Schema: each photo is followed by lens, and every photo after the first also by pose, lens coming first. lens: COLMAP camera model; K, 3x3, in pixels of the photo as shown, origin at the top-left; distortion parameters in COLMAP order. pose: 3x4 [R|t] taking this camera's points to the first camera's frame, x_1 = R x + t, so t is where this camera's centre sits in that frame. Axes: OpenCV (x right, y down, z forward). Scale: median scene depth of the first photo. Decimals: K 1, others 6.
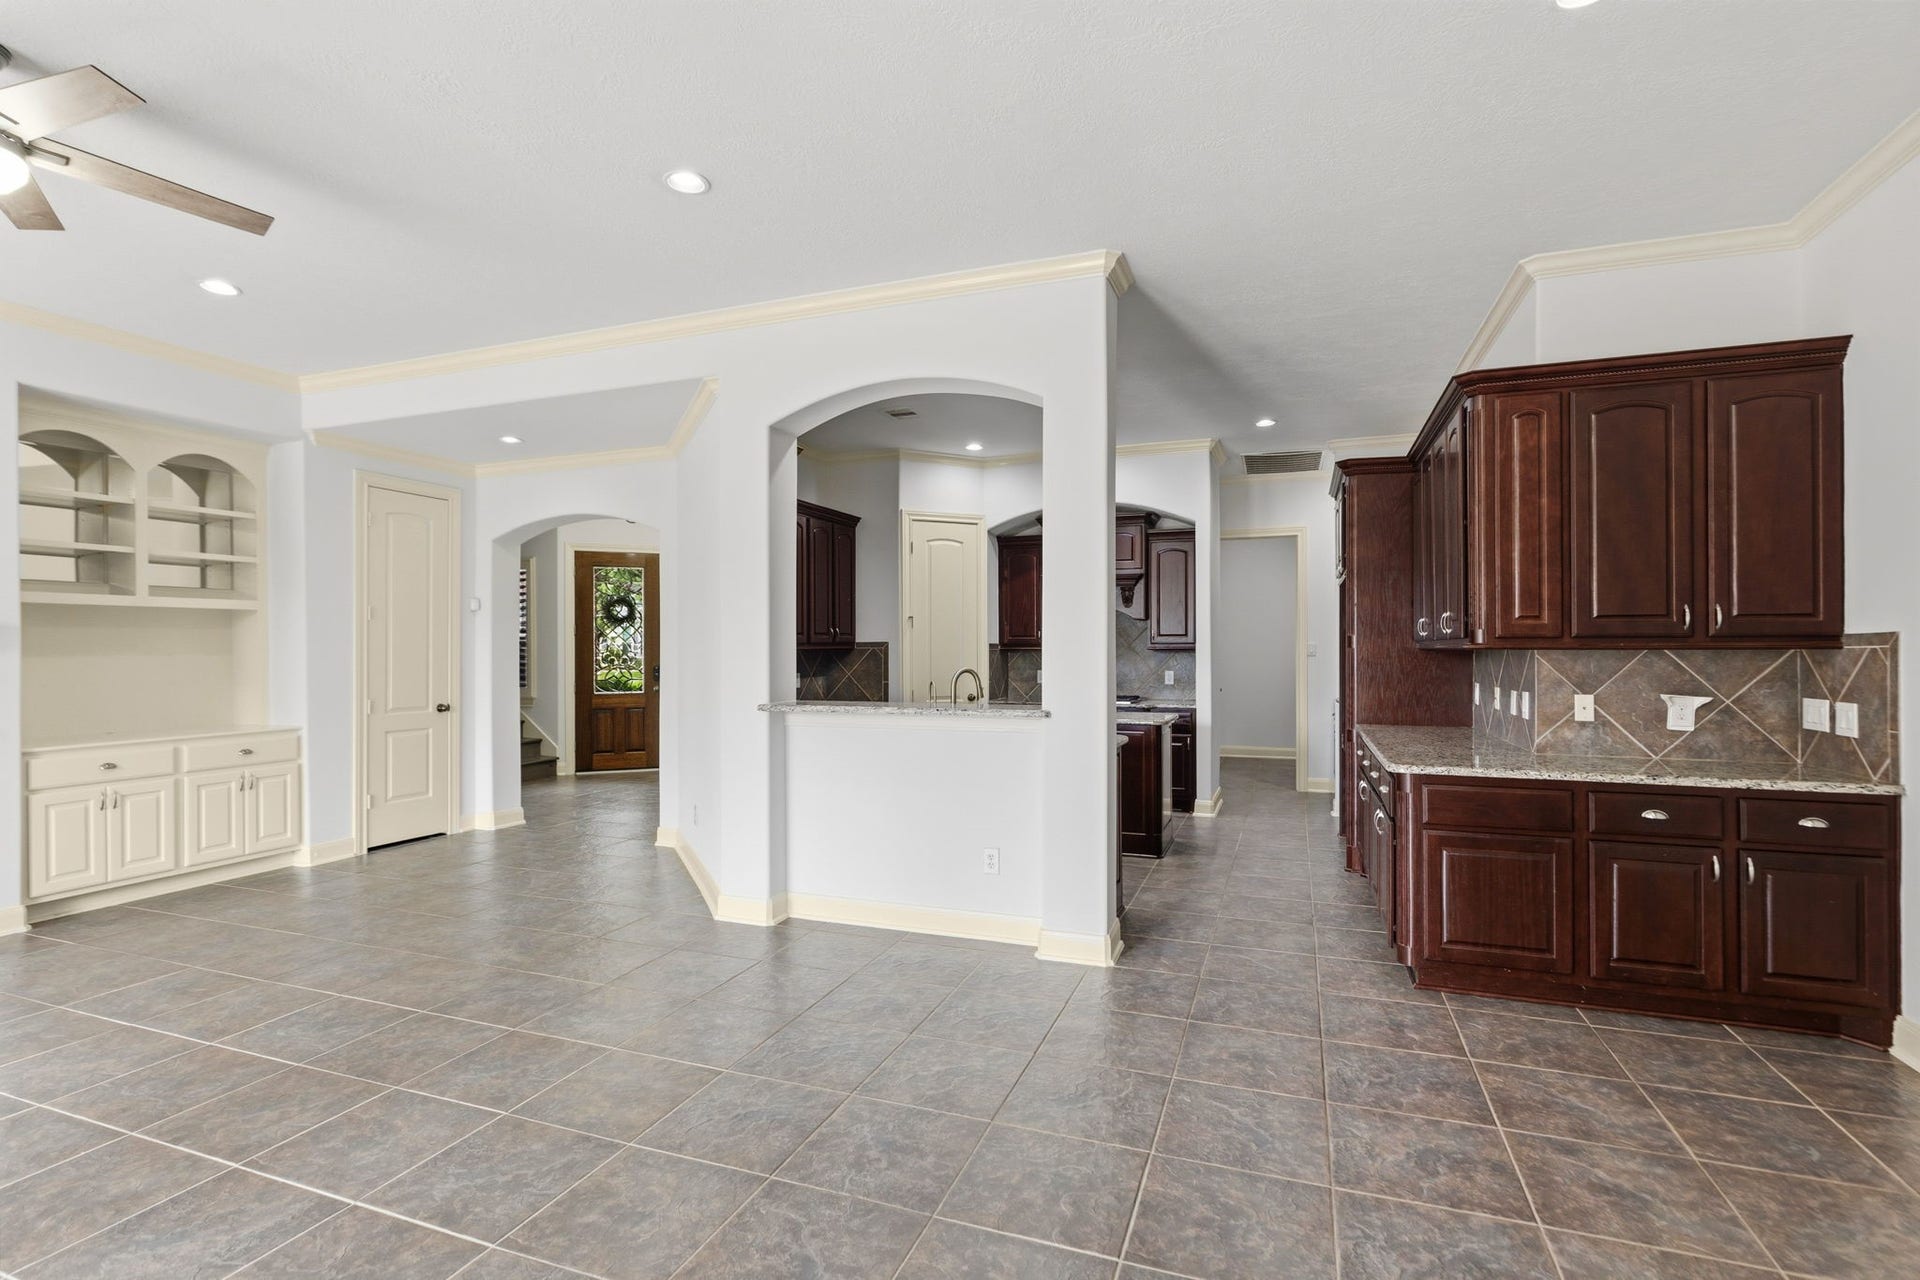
lens RADIAL K [[851.1, 0, 960.1], [0, 851.1, 646.2], [0, 0, 1]] dist [-0.004037, -0.000688]
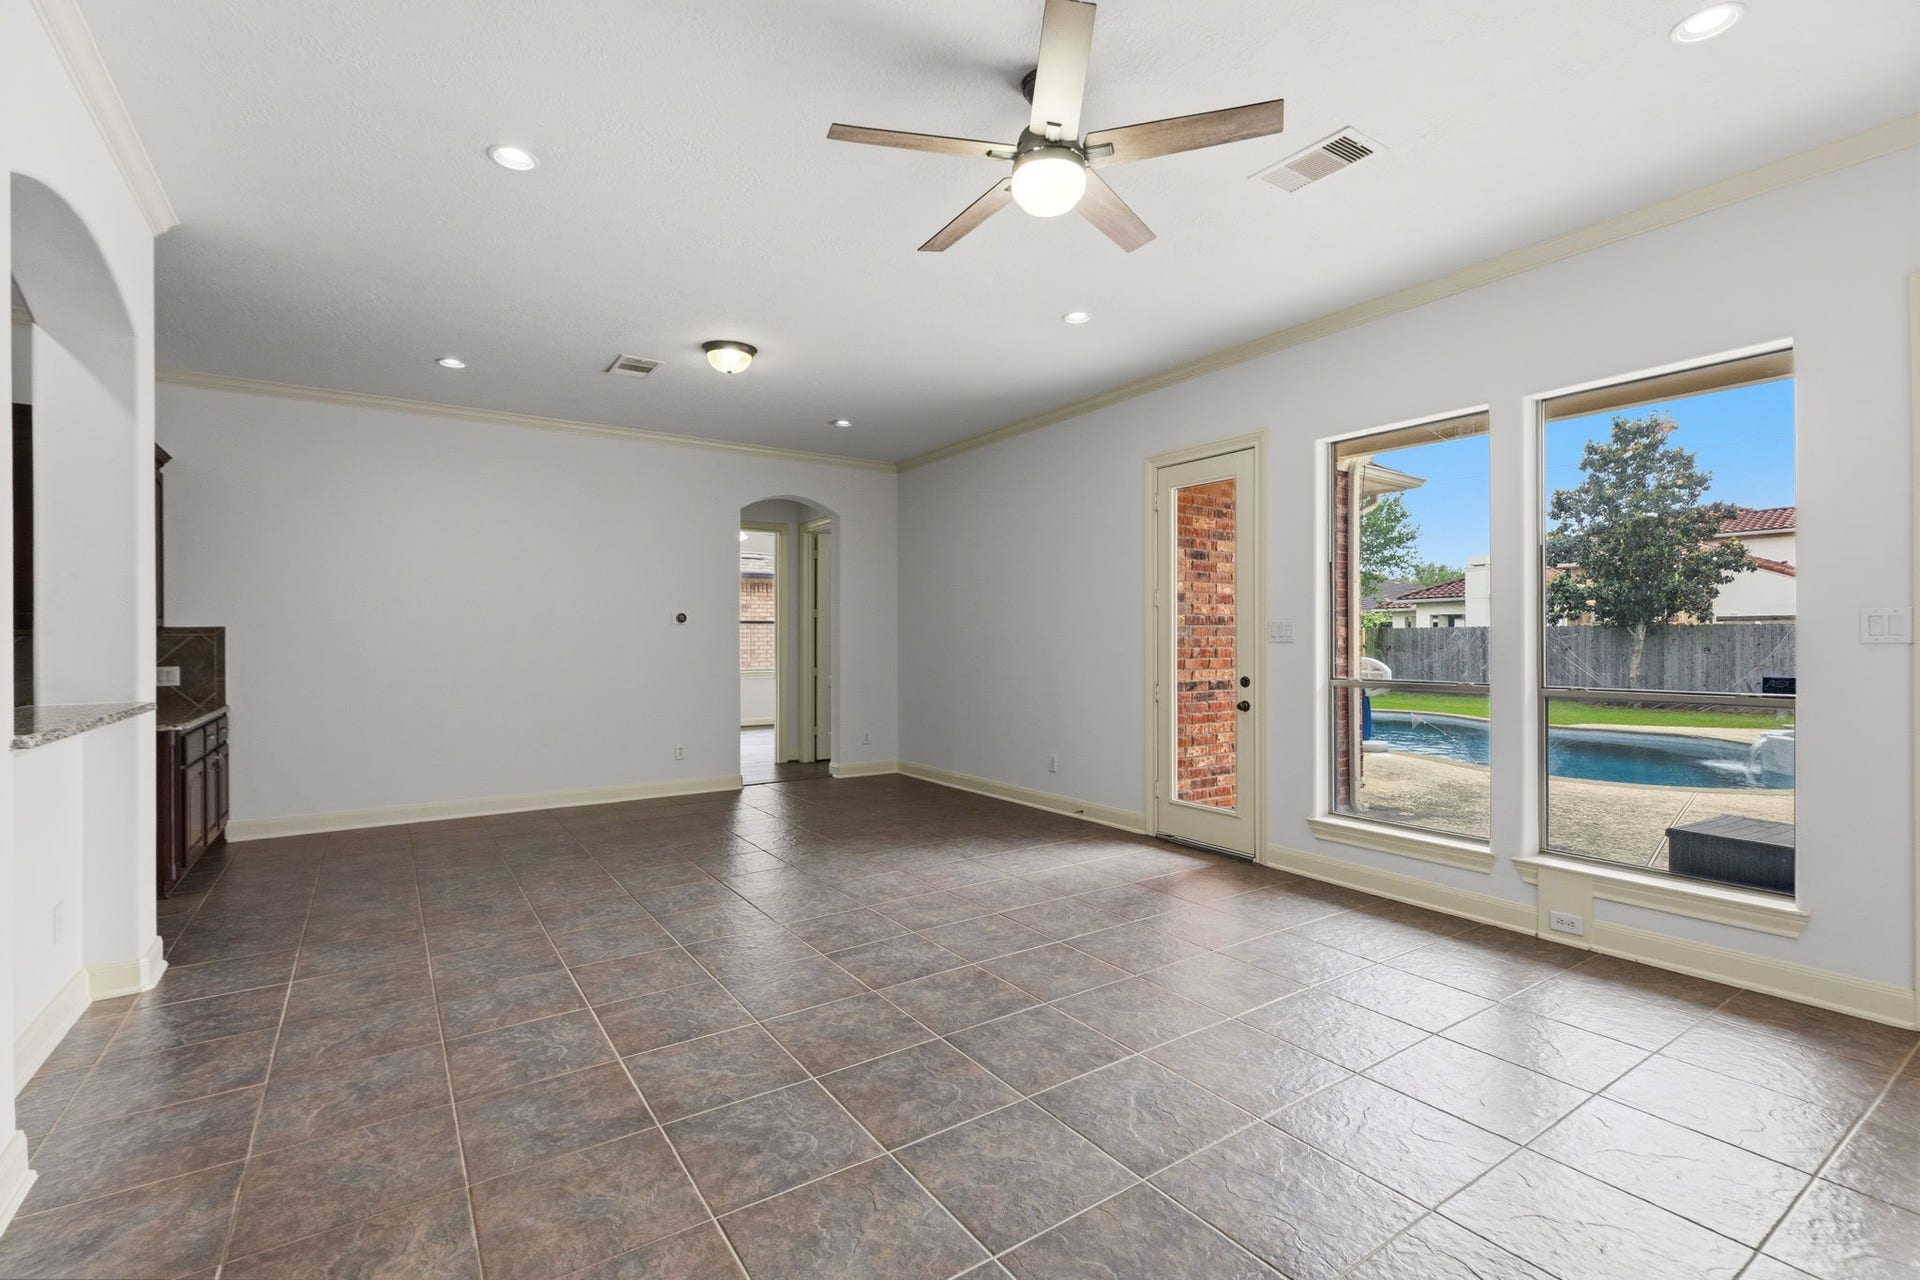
lens RADIAL K [[851.1, 0, 950.0], [0, 851.1, 646.8], [0, 0, 1]] dist [-0.004037, -0.000688]
pose [[-0.795337, 0.002381, 0.606163, -1.059325], [0.007155, 0.999959, 0.005460, 0.026361], [-0.606125, 0.008680, -0.795322, 1.193117]]
